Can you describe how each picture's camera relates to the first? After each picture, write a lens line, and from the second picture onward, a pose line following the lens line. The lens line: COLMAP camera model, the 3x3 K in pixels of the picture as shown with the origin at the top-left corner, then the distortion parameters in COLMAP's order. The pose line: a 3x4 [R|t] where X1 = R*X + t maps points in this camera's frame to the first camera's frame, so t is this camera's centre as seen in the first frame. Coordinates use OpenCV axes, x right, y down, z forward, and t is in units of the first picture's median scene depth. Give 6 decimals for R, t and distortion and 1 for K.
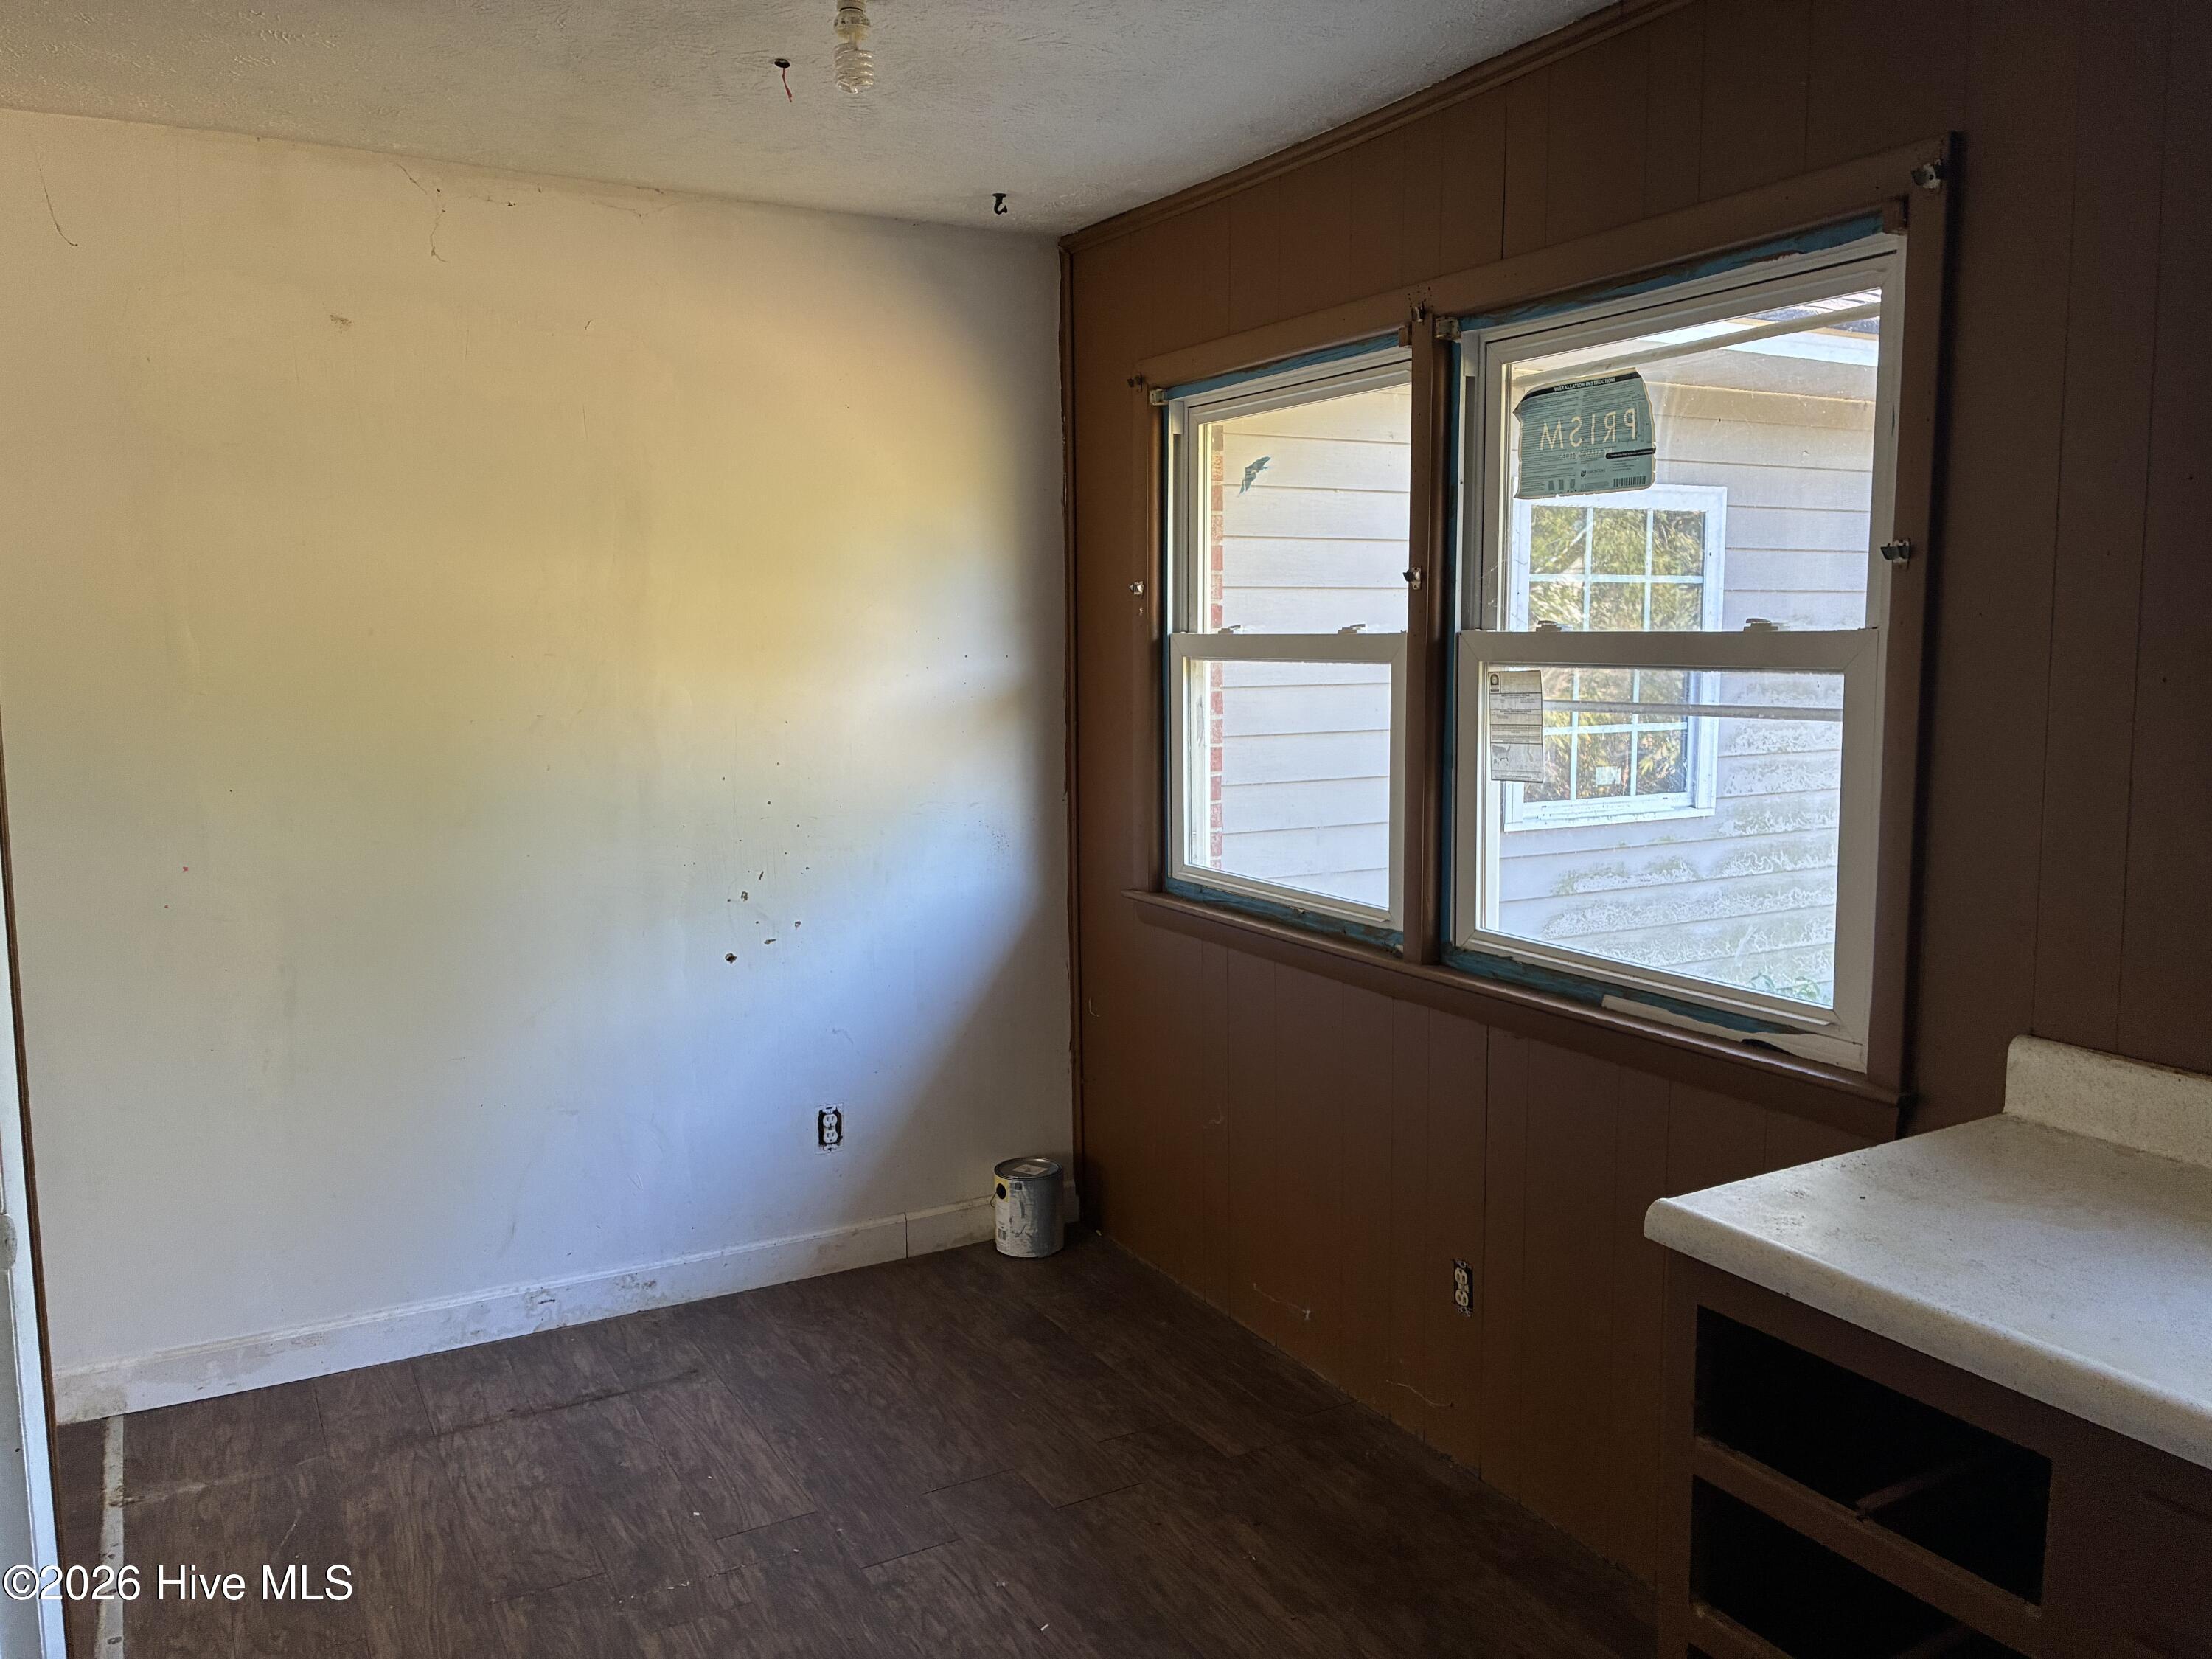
lens RADIAL K [[1671.7, 0, 1115.1], [0, 1671.7, 824.2], [0, 0, 1]] dist [0.009708, -0.007267]
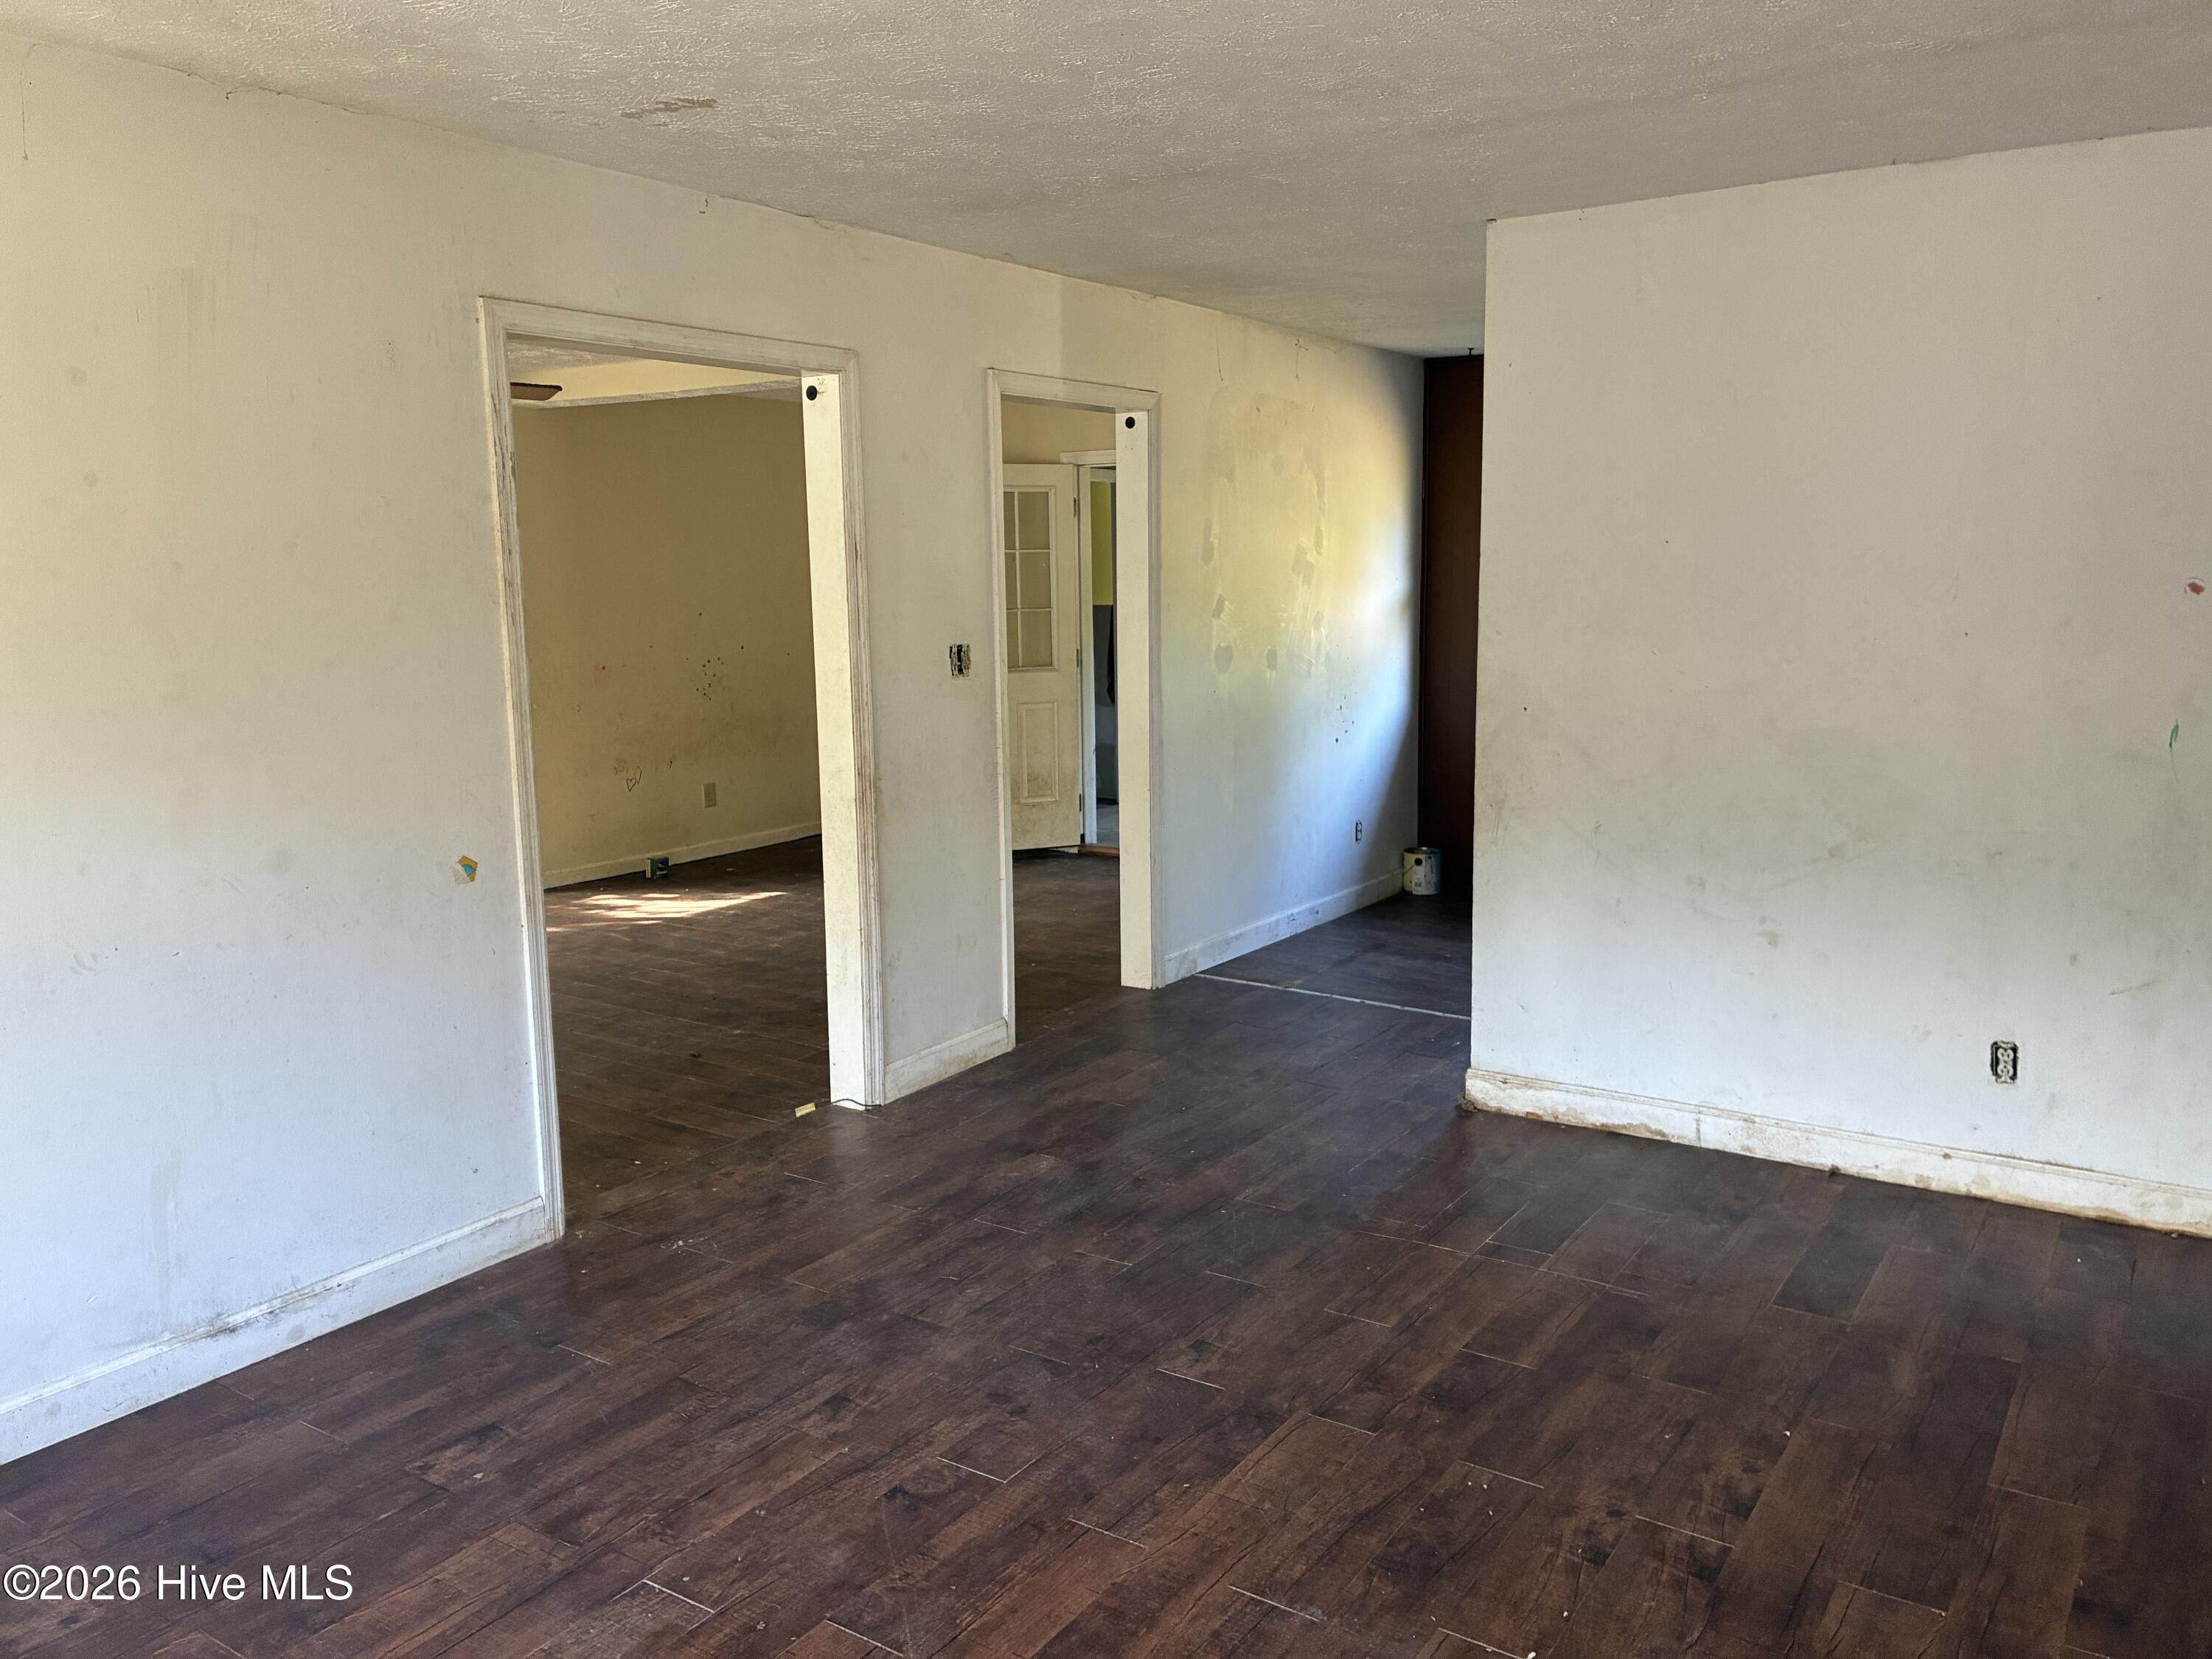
lens RADIAL K [[1671.7, 0, 1115.1], [0, 1671.7, 824.2], [0, 0, 1]] dist [0.009708, -0.007267]
pose [[0.885293, -0.068642, 0.459939, -1.640712], [0.054705, 0.997551, 0.043579, 0.101359], [-0.461804, -0.013419, 0.886880, -0.681371]]
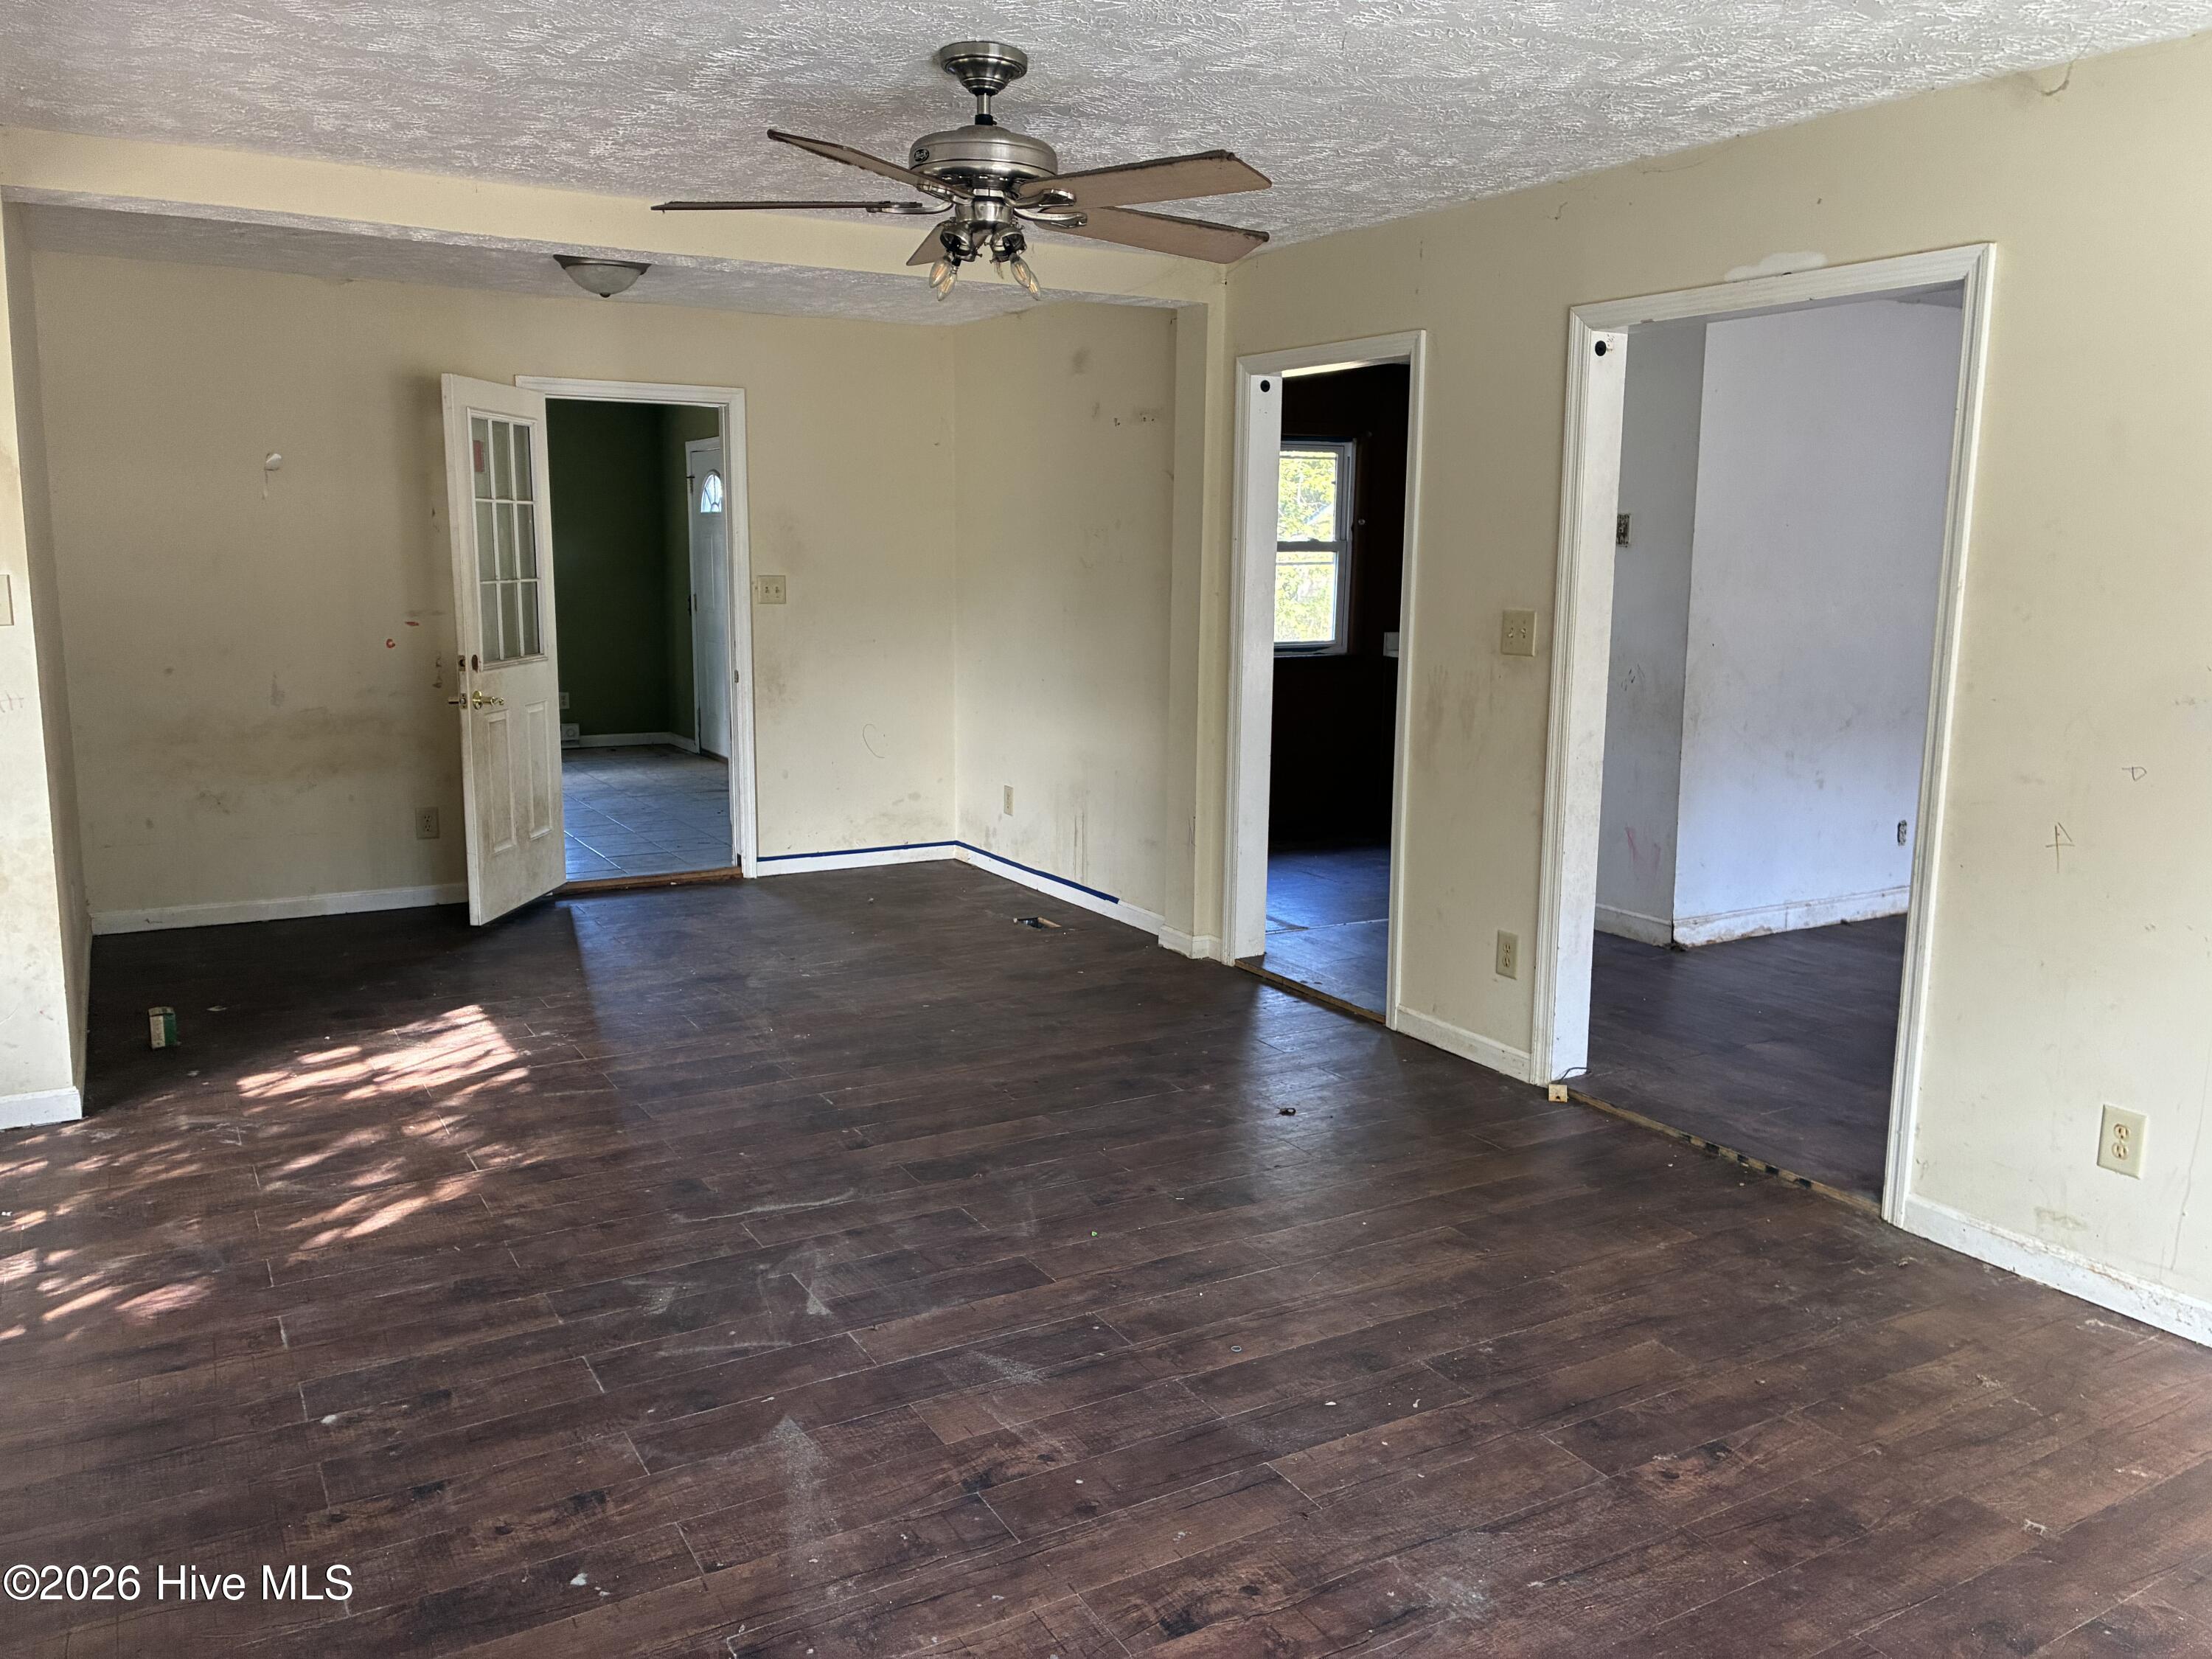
lens RADIAL K [[1671.7, 0, 1115.1], [0, 1671.7, 824.2], [0, 0, 1]] dist [0.009708, -0.007267]
pose [[-0.021369, -0.151062, 0.988293, -2.631309], [0.108682, 0.982310, 0.152497, -0.087790], [-0.993847, 0.110669, -0.004573, 1.188797]]
